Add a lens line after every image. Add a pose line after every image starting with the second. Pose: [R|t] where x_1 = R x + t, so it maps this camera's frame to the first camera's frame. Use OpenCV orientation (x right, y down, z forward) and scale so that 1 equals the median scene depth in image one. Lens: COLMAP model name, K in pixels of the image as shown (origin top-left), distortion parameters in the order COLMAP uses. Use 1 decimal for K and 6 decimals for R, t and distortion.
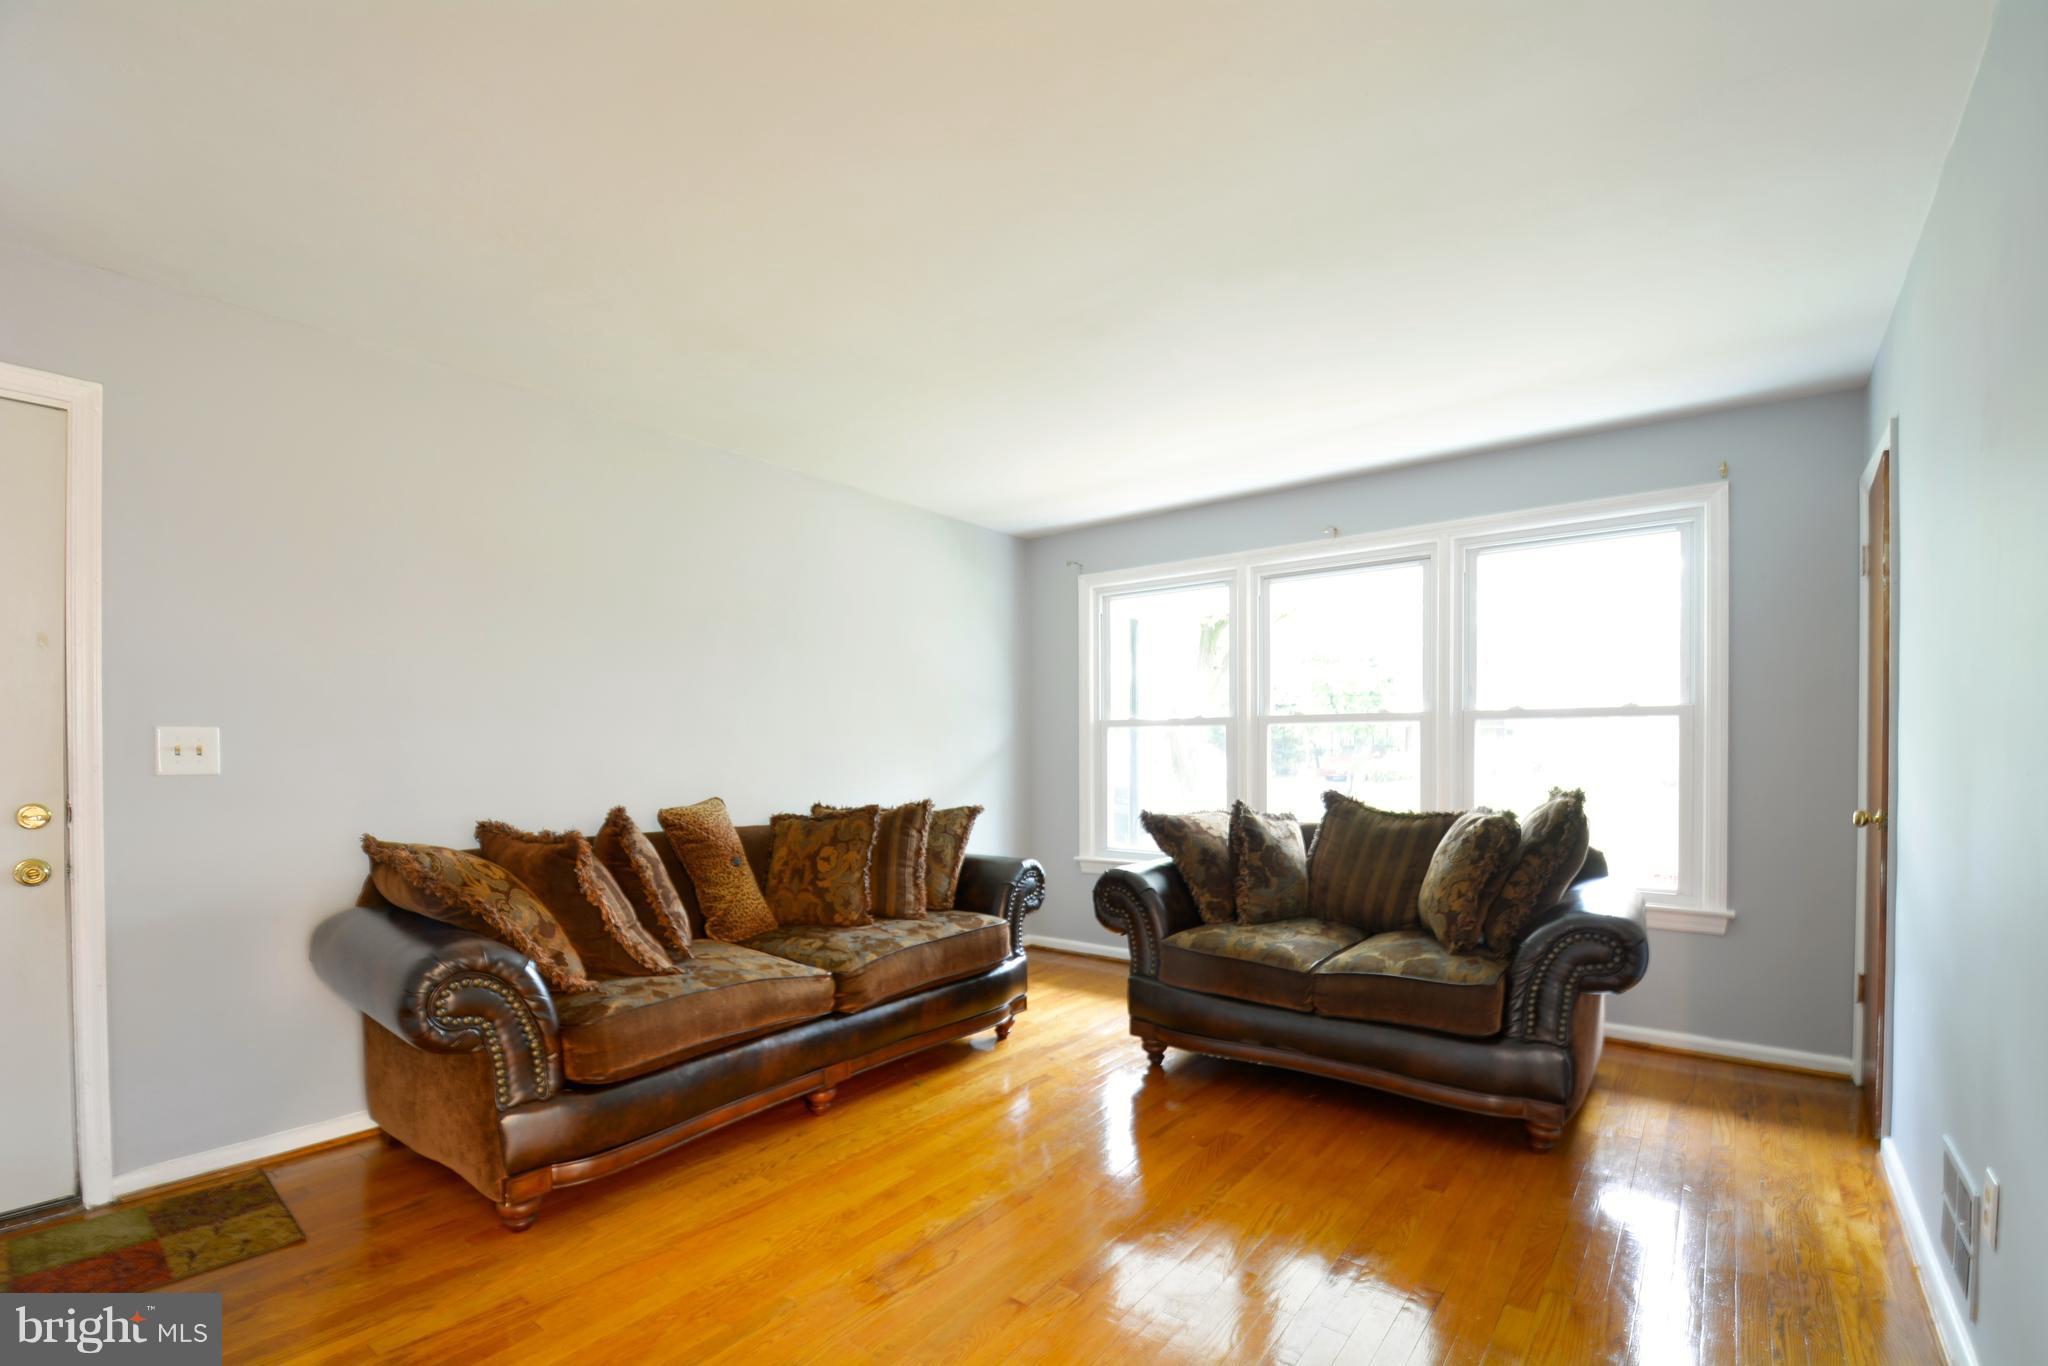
lens RADIAL K [[896.7, 0, 1047.2], [0, 896.7, 760.3], [0, 0, 1]] dist [0.021346, -0.028713]
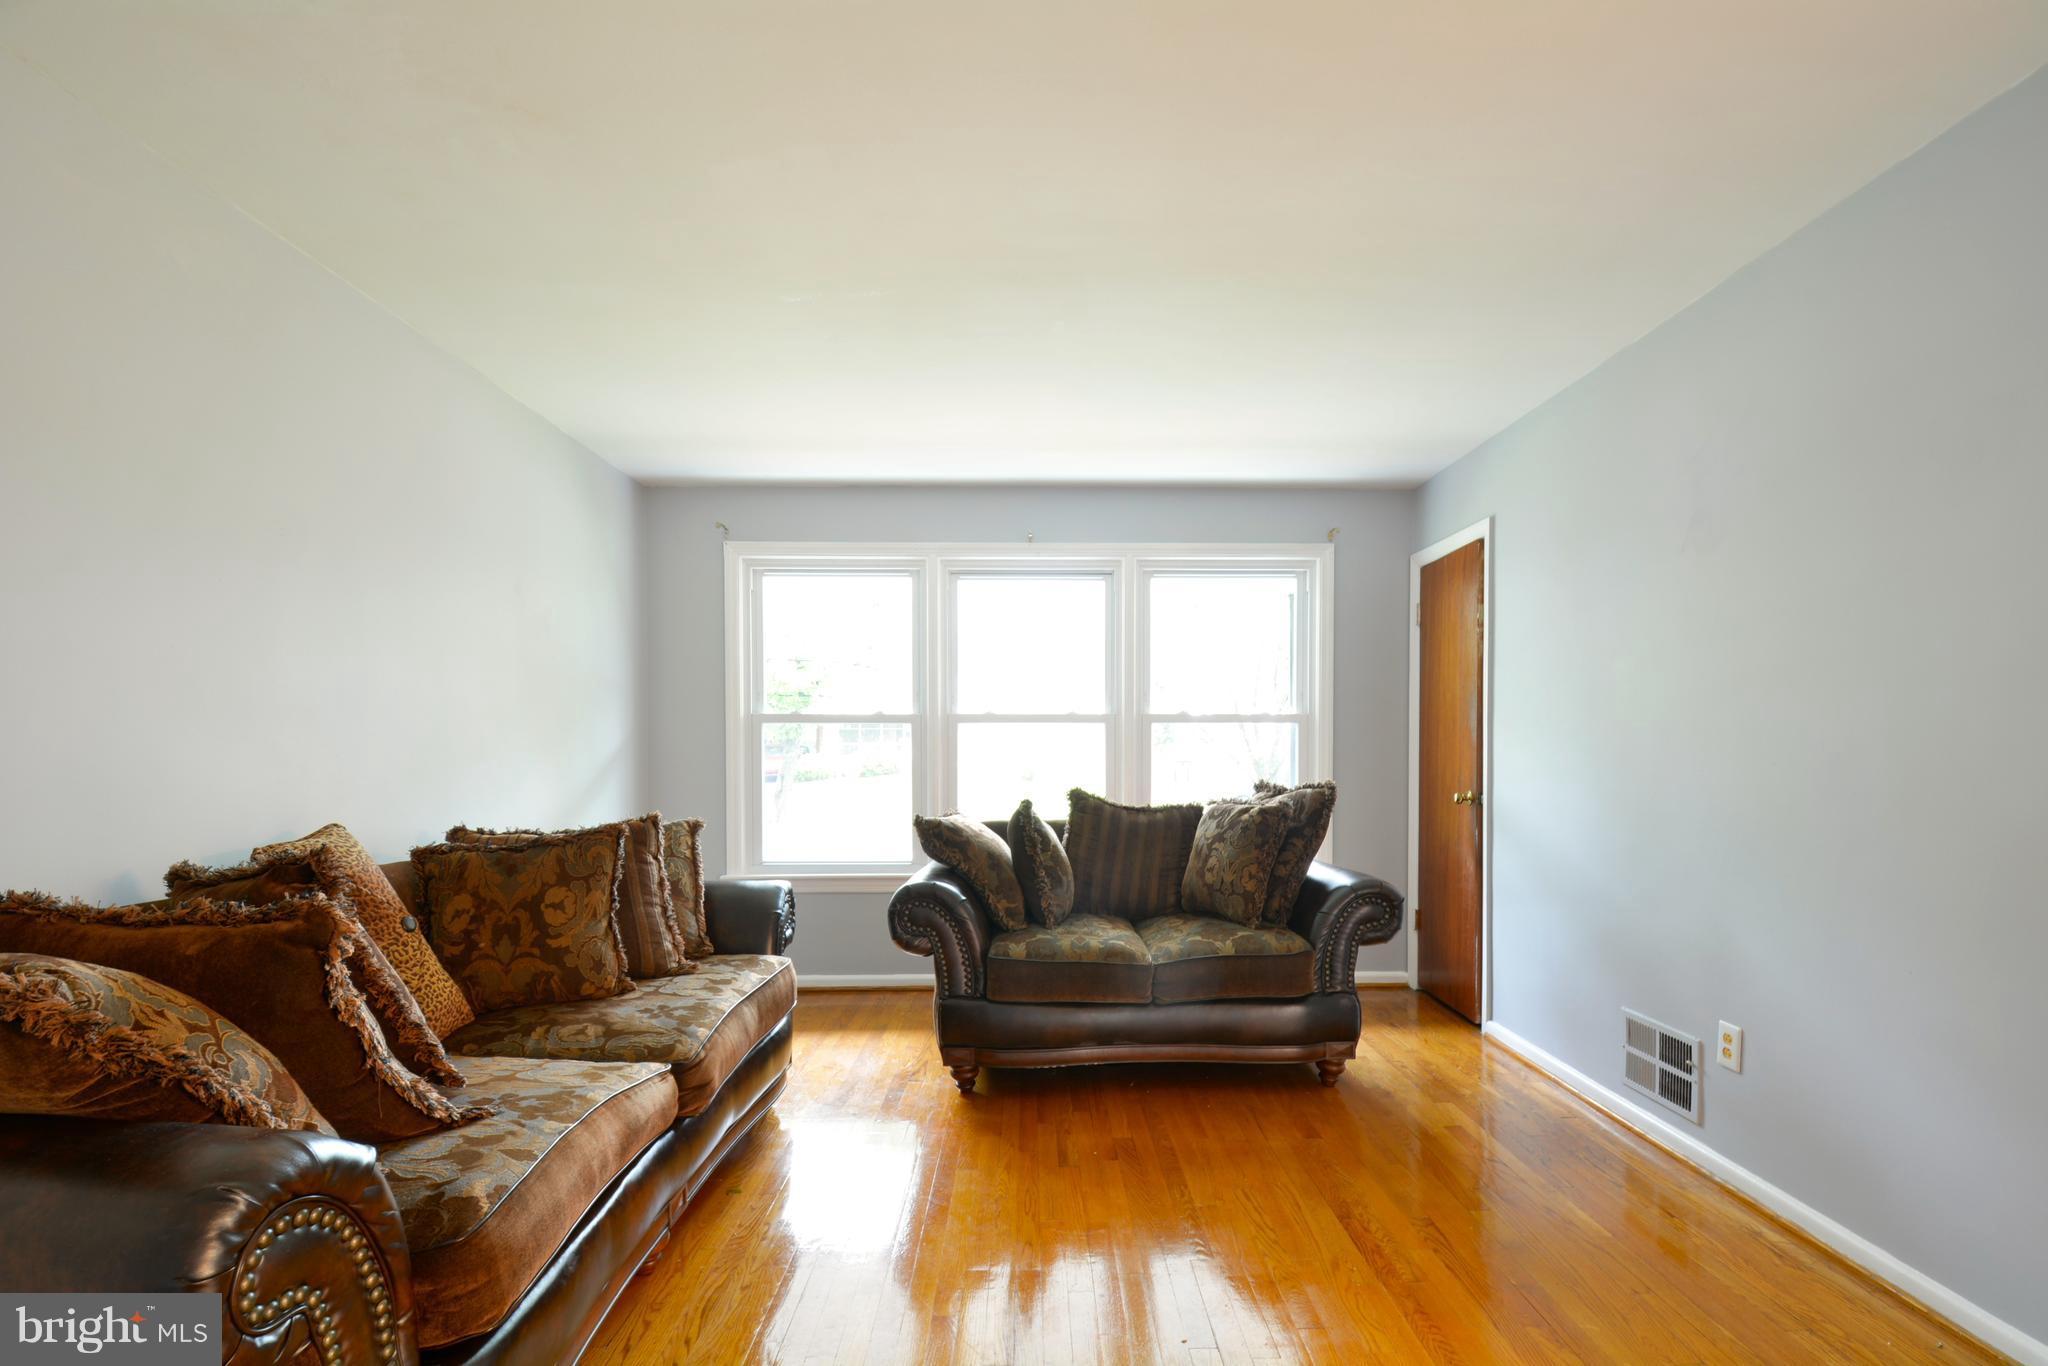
lens RADIAL K [[896.7, 0, 1047.2], [0, 896.7, 760.3], [0, 0, 1]] dist [0.021346, -0.028713]
pose [[0.786092, -0.005202, 0.618088, -0.375539], [0.005765, 0.999983, 0.001084, 0.000243], [-0.618083, 0.002711, 0.786108, 0.226906]]
